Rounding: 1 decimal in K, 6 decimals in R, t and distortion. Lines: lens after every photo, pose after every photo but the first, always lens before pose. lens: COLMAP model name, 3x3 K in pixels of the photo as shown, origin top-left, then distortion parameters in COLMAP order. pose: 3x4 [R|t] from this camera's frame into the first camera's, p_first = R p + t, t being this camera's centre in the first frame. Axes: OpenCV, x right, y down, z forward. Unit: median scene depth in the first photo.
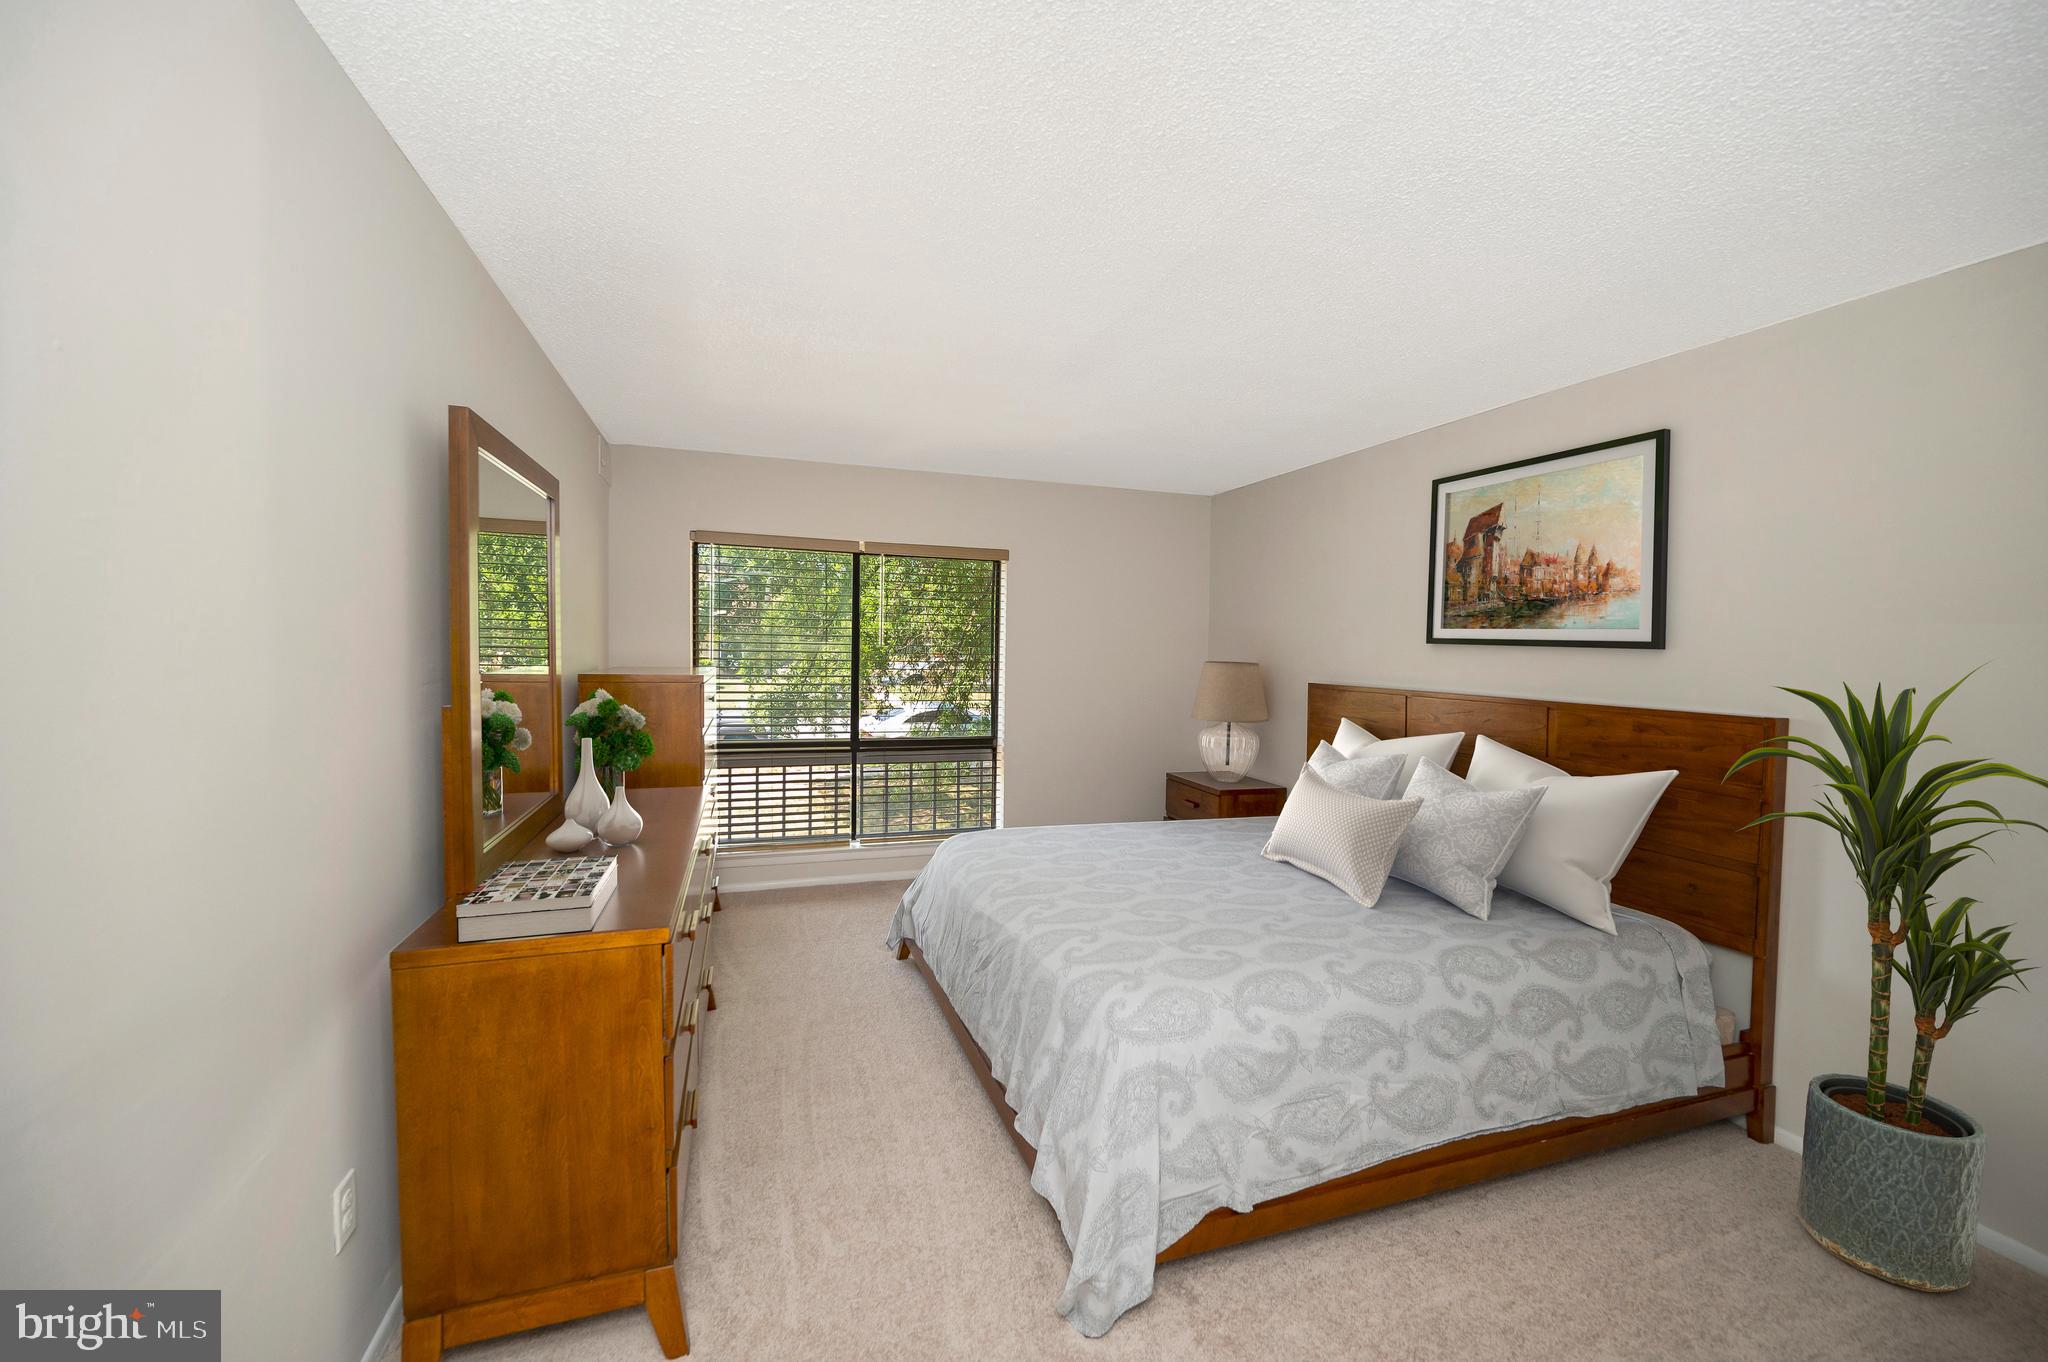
lens RADIAL K [[823.2, 0, 1025.4], [0, 823.2, 672.5], [0, 0, 1]] dist [-0.000785, -0.000804]
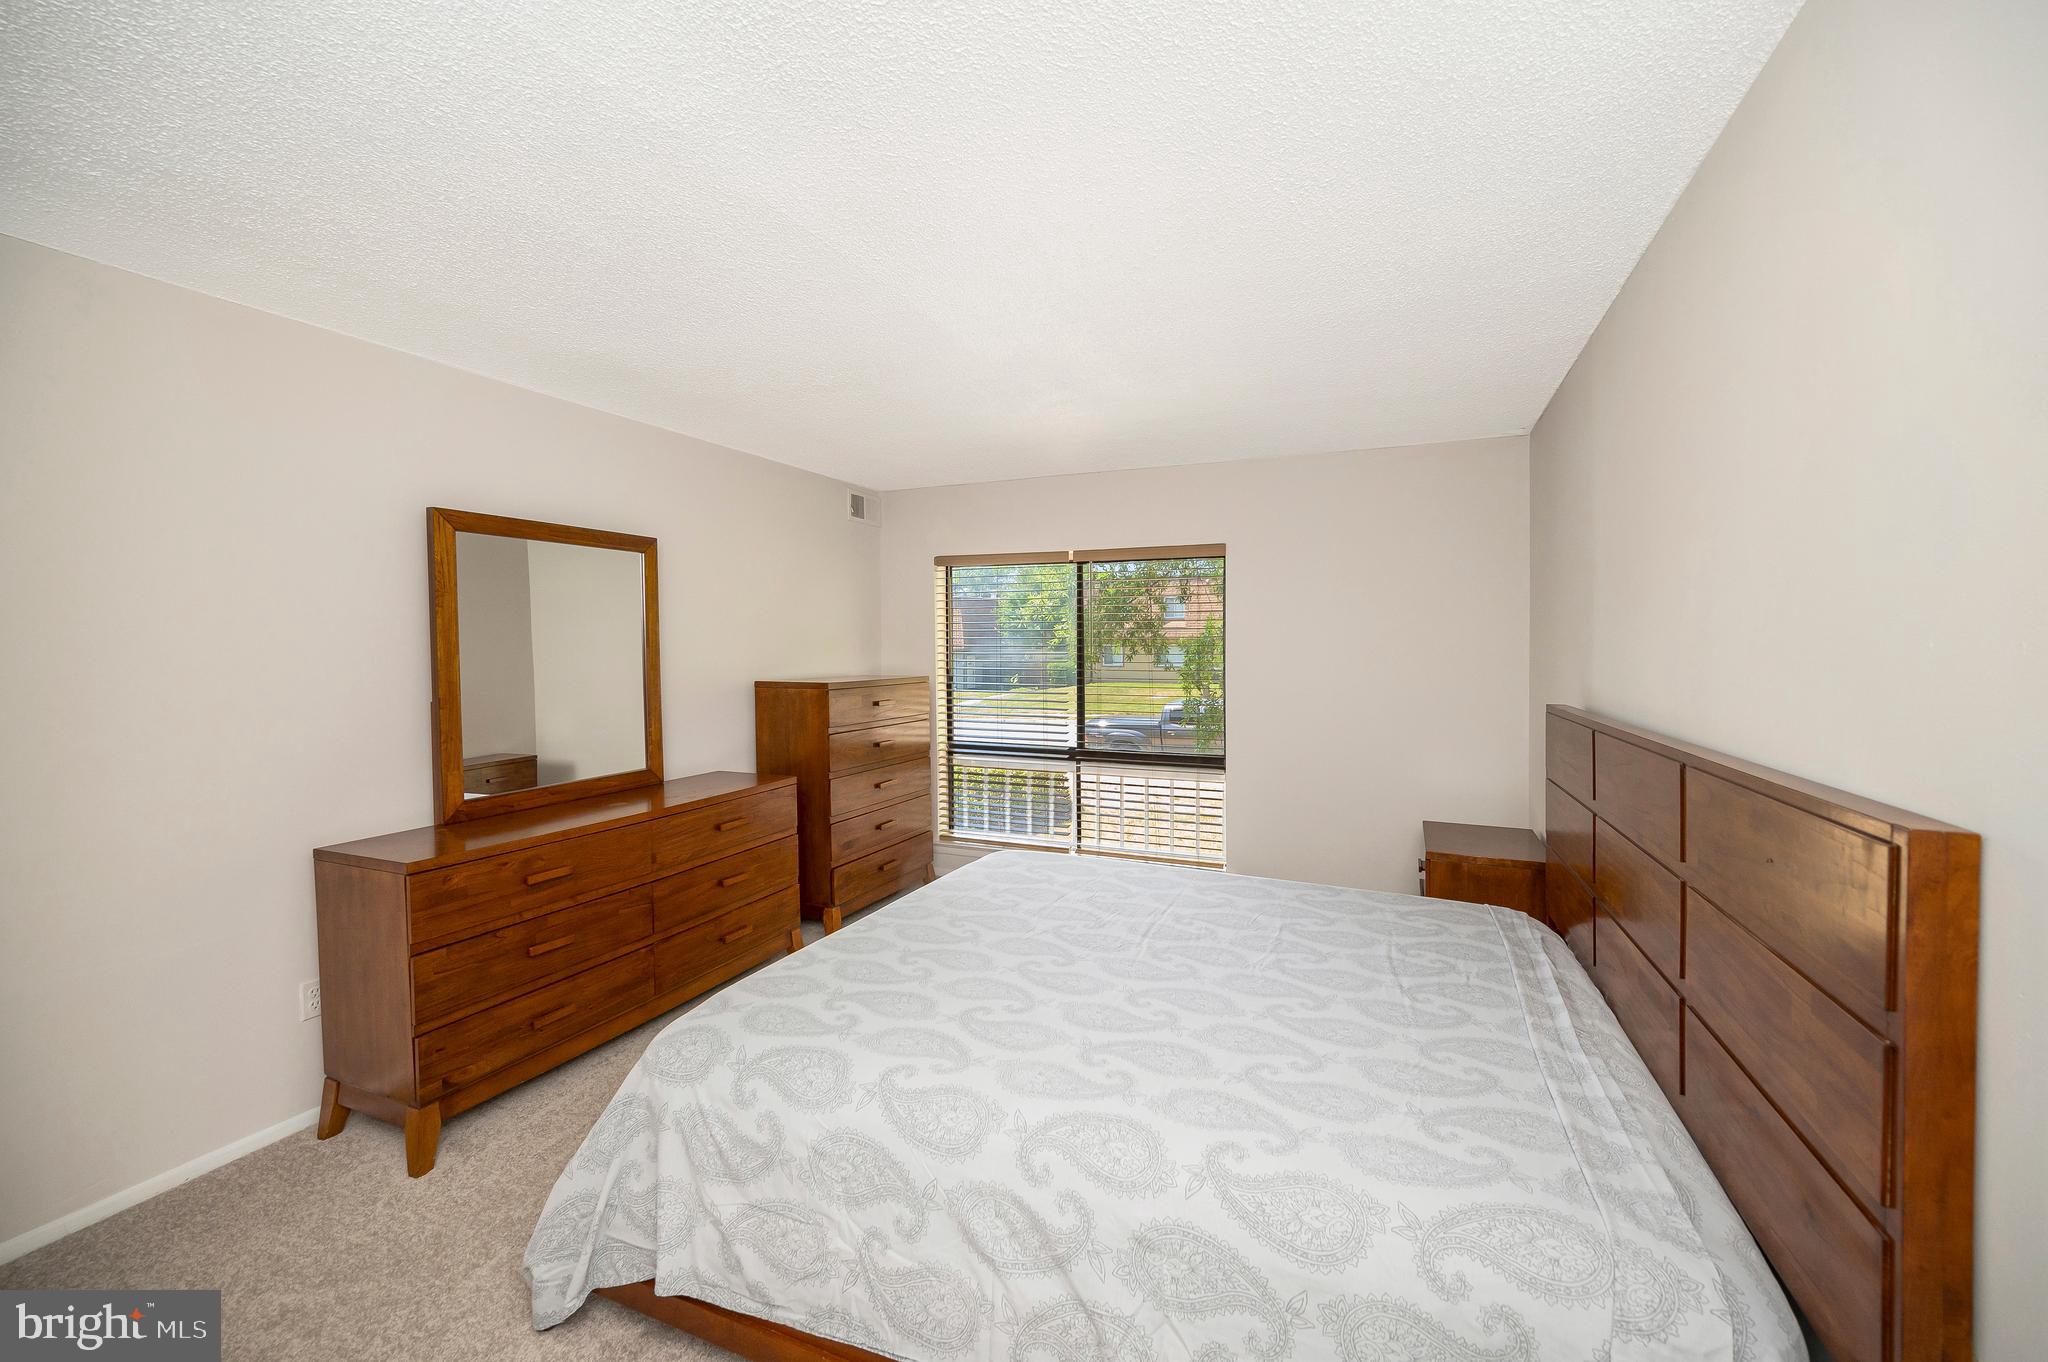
lens RADIAL K [[823.2, 0, 1031.2], [0, 823.2, 681.5], [0, 0, 1]] dist [-0.000785, -0.000804]
pose [[0.742493, 0.002465, -0.669850, 1.012083], [-0.014760, 0.999811, -0.012681, -0.002493], [0.669691, 0.019302, 0.742389, 0.519213]]
